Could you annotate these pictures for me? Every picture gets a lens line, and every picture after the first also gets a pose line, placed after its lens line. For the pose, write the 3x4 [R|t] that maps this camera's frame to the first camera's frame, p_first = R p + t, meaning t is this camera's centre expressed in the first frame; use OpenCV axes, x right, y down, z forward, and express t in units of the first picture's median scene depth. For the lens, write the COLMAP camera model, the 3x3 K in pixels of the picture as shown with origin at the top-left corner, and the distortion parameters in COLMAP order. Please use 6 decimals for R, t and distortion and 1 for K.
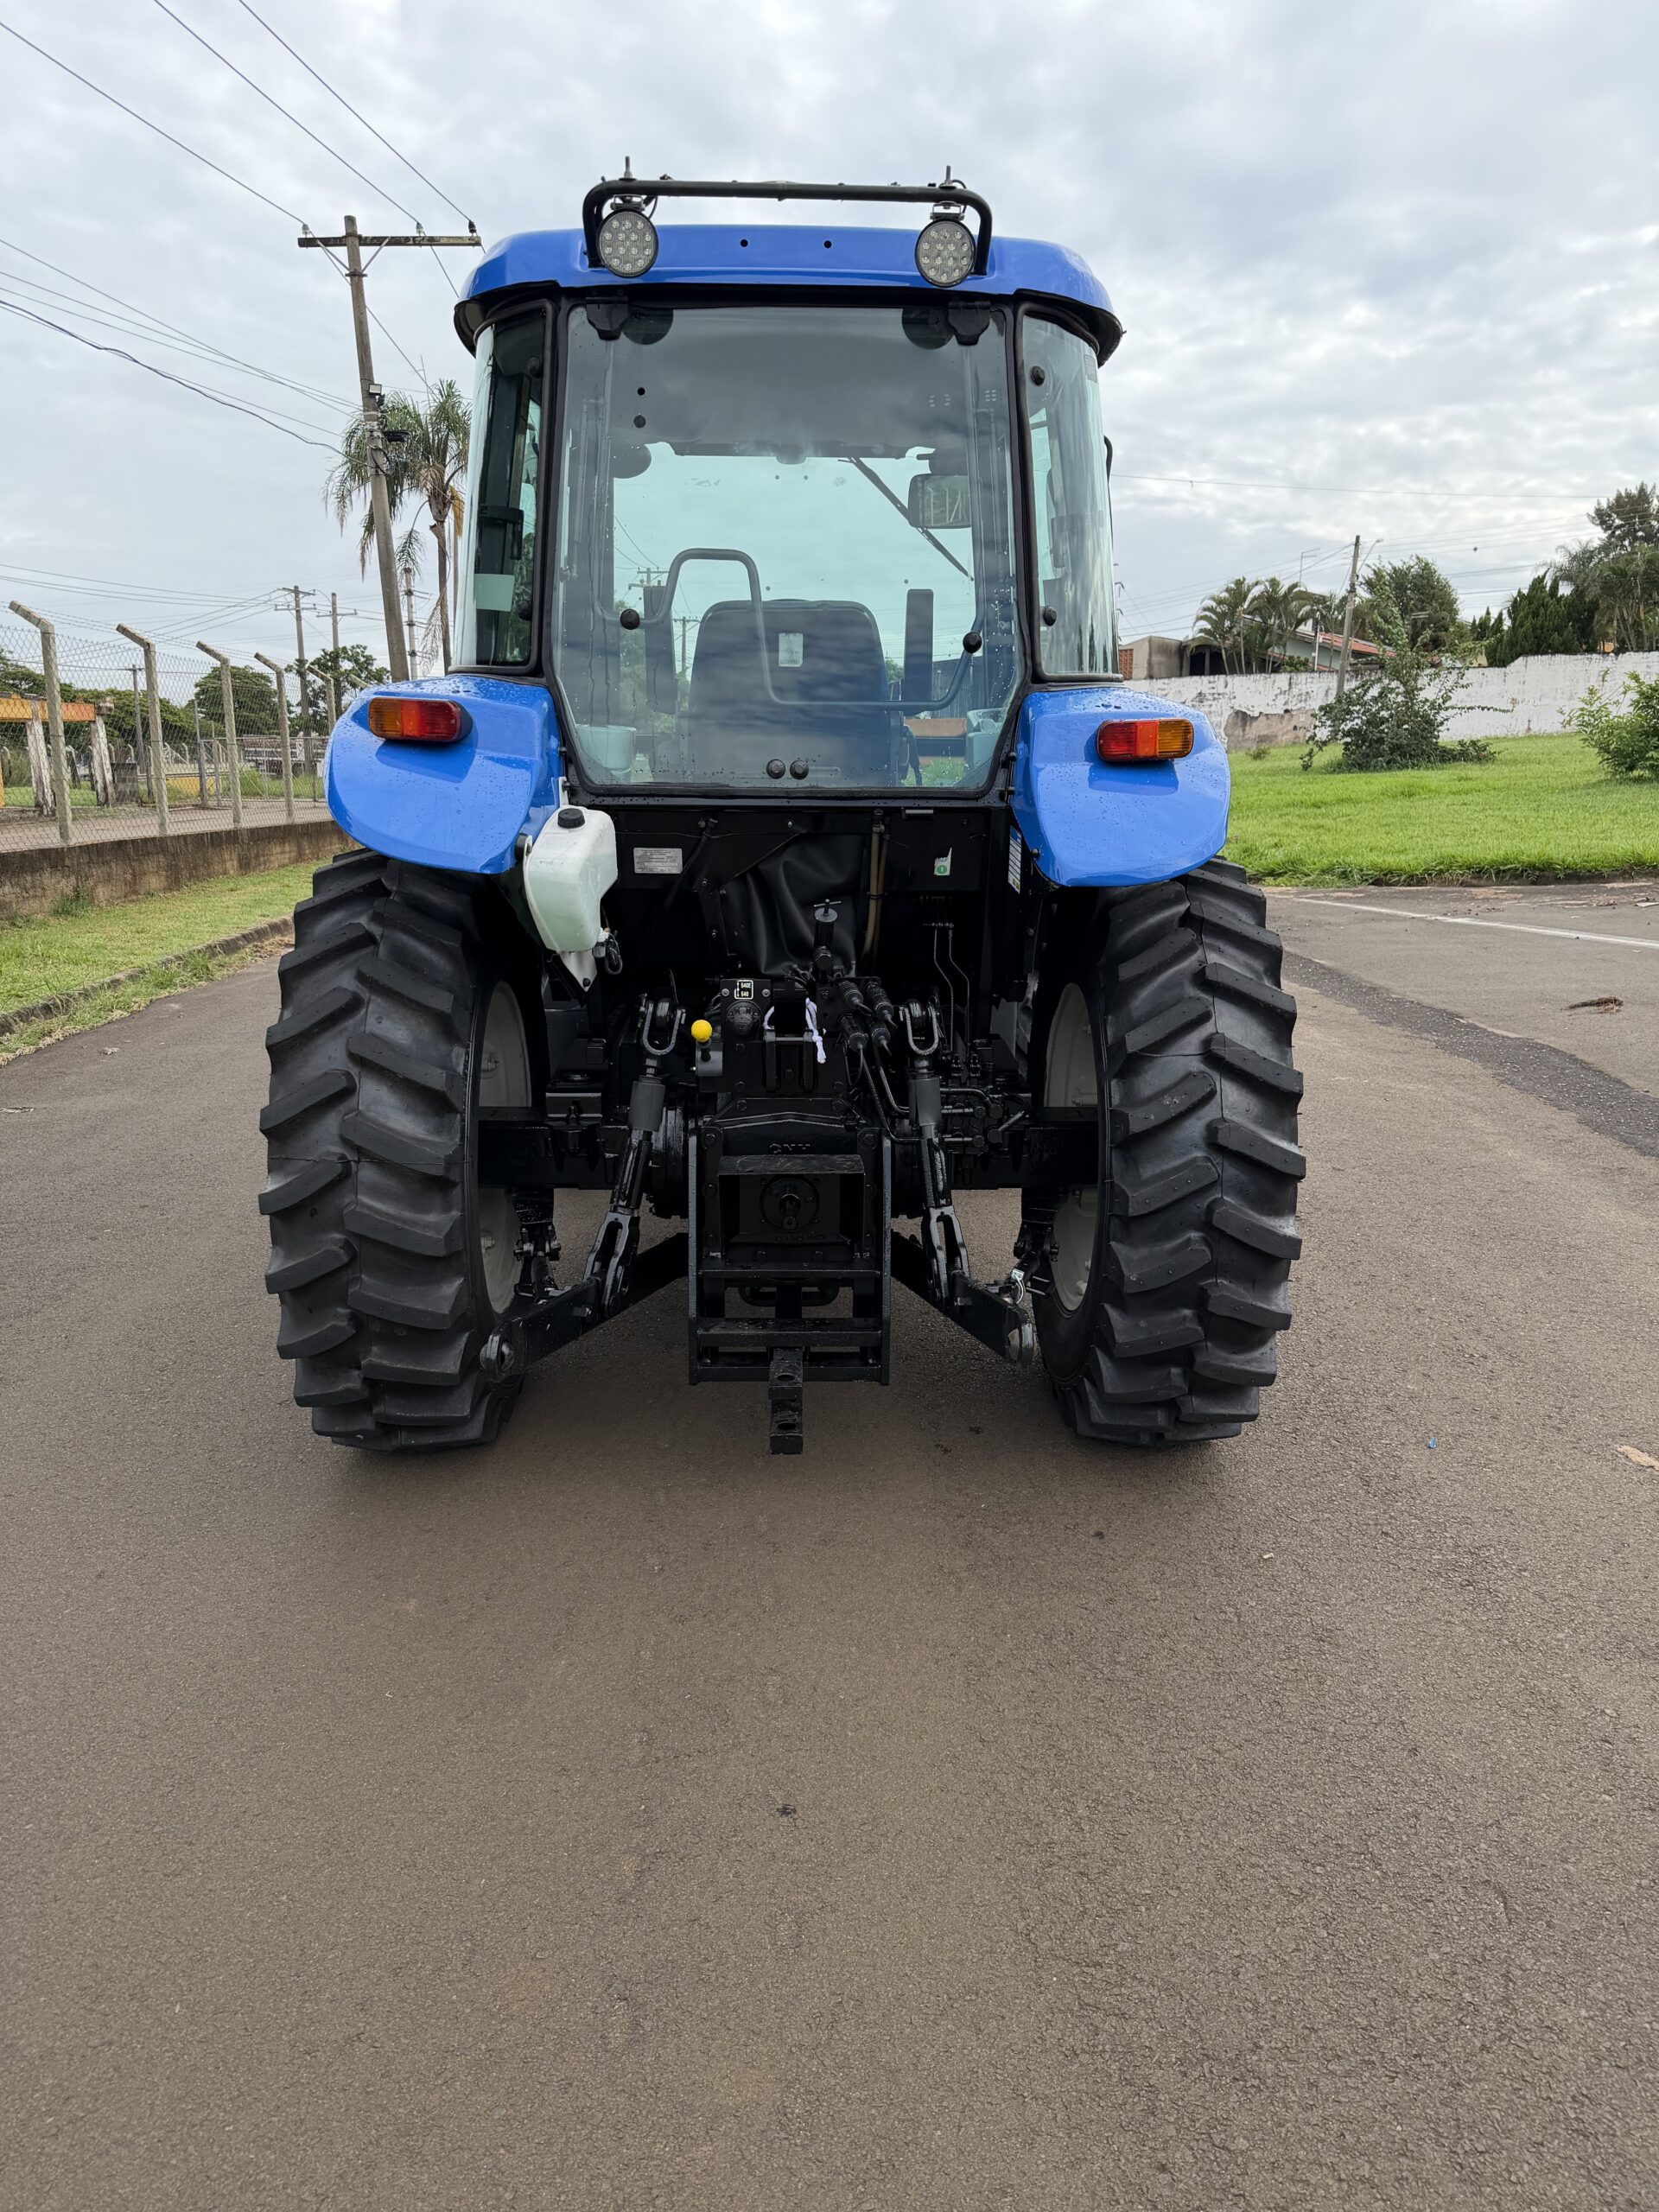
lens RADIAL K [[1557.5, 0, 841.0], [0, 1557.5, 1115.7], [0, 0, 1]] dist [0.047121, -0.068461]
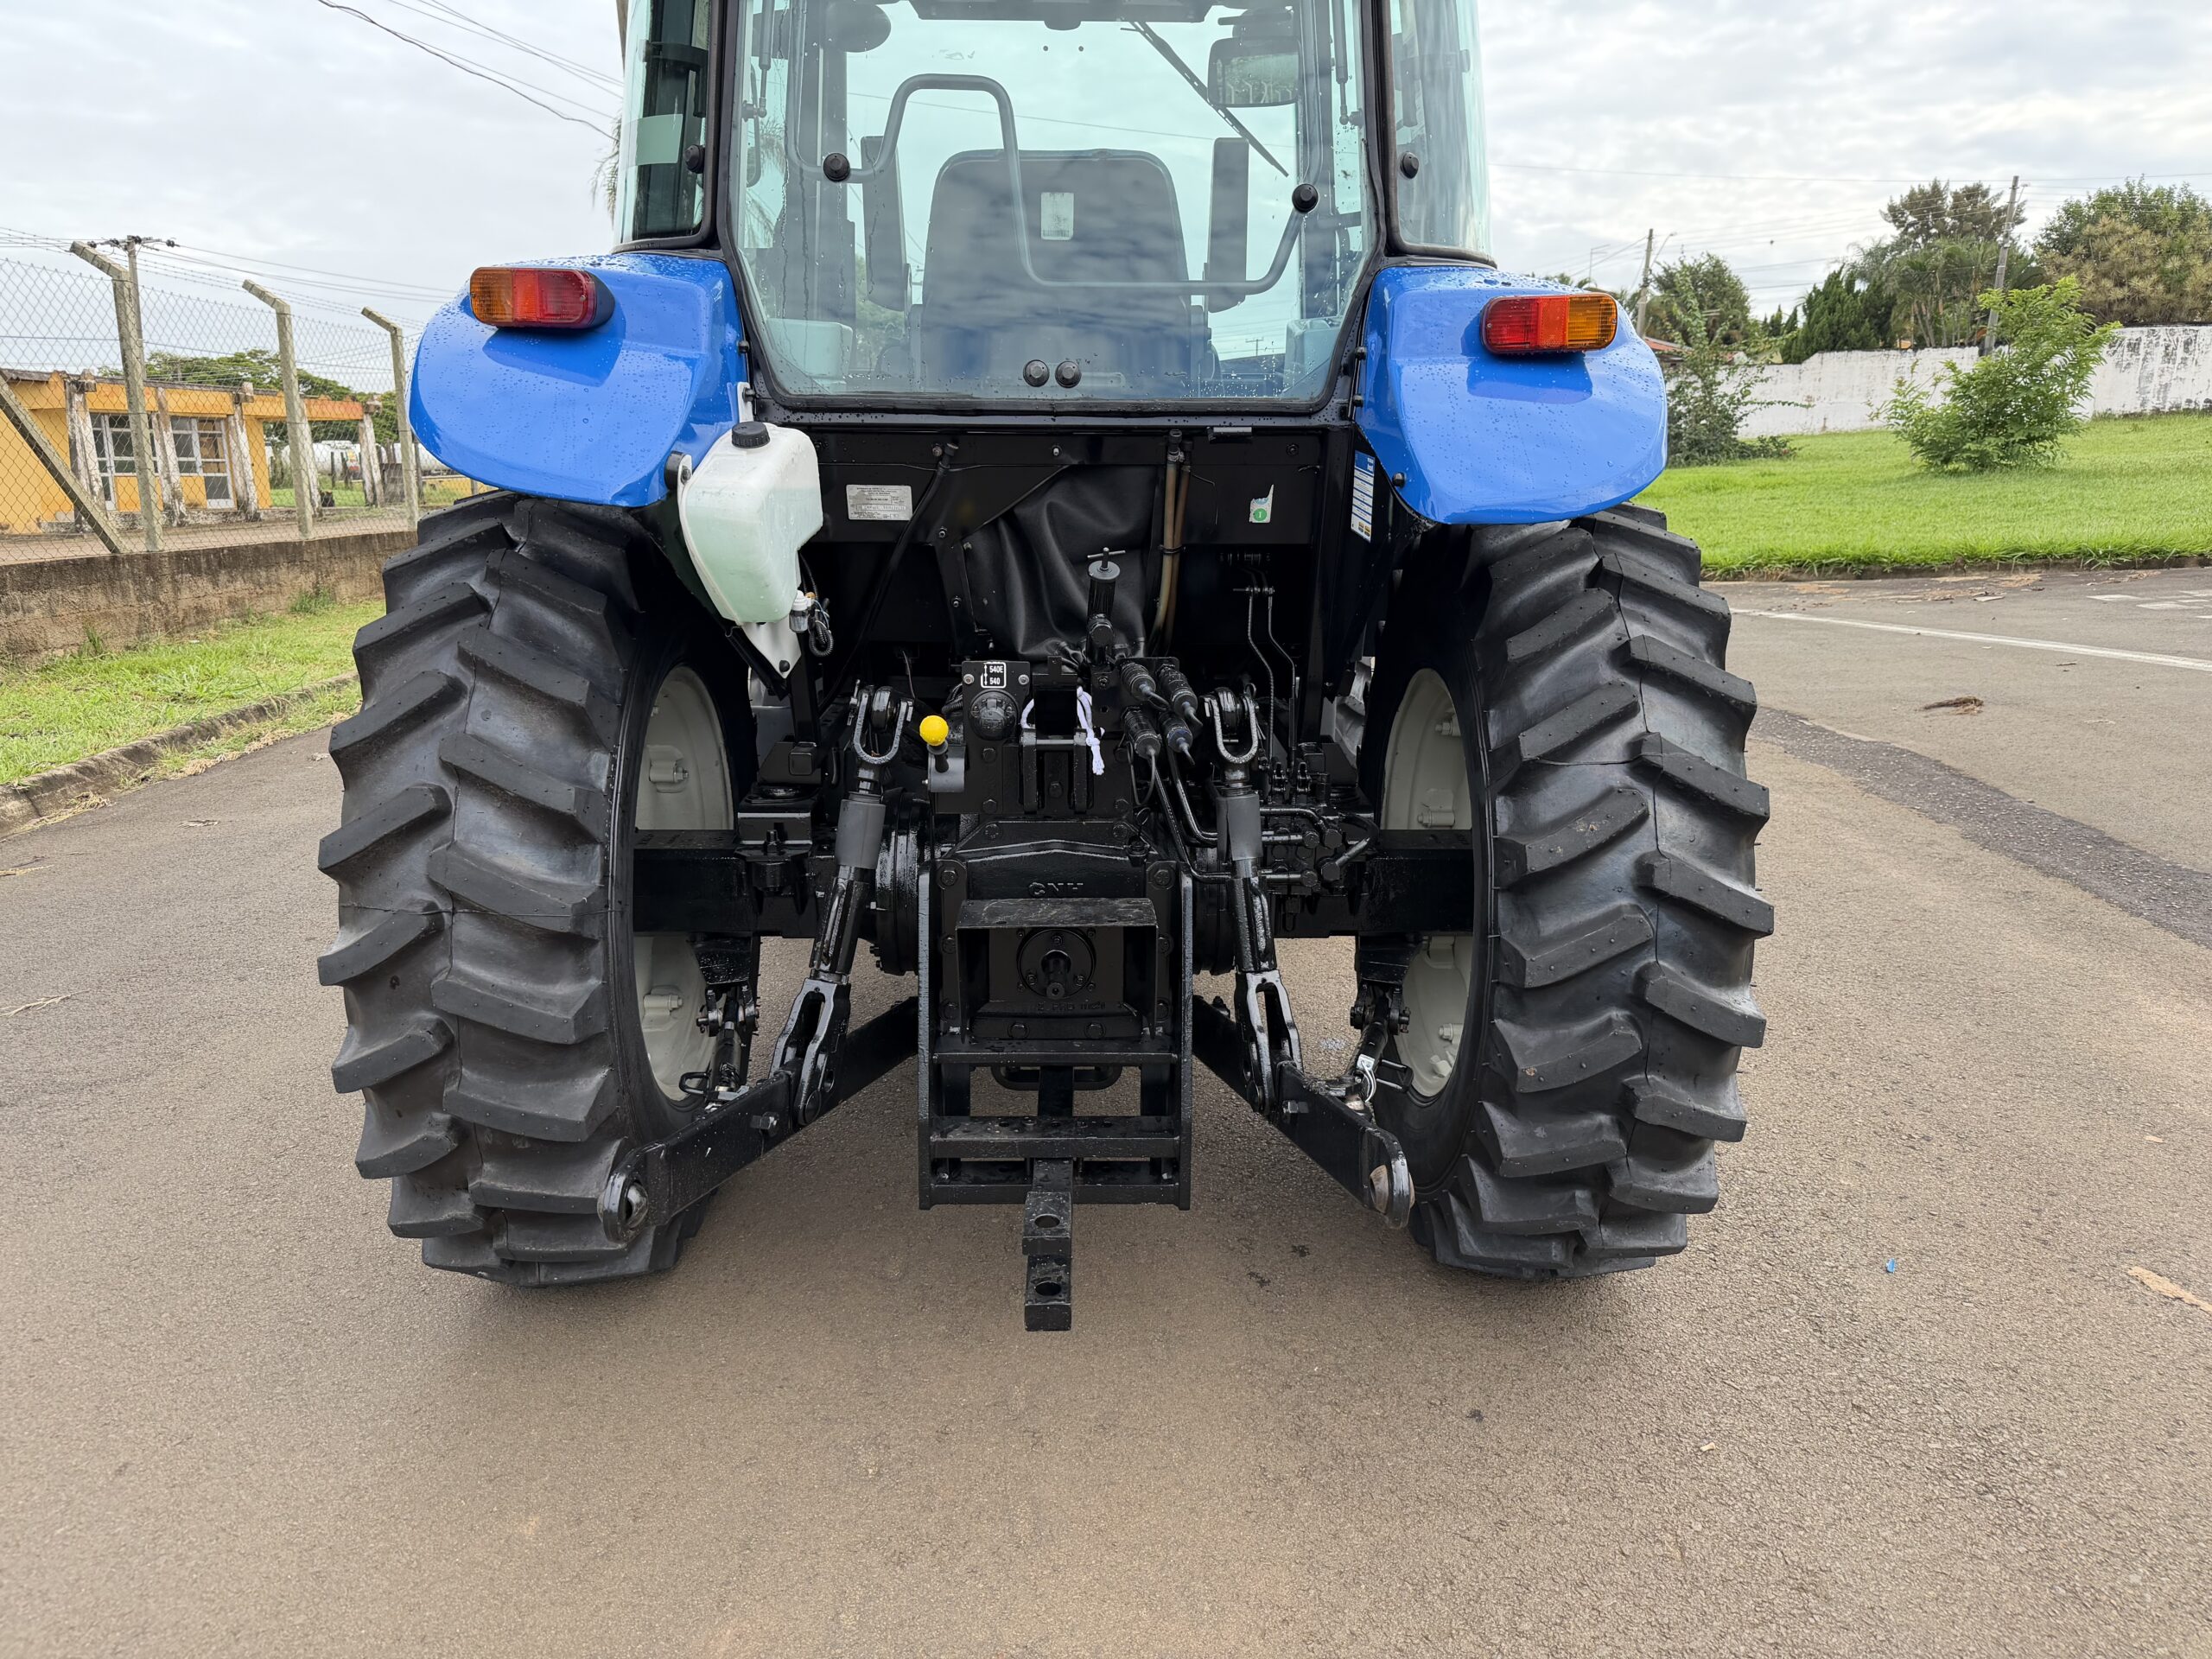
lens RADIAL K [[1557.5, 0, 1110.2], [0, 1557.5, 837.6], [0, 0, 1]] dist [0.047121, -0.068461]
pose [[0.999964, -0.000046, -0.008495, -0.000769], [0.000139, 0.999941, 0.010835, -0.011865], [0.008494, -0.010836, 0.999905, 0.261858]]
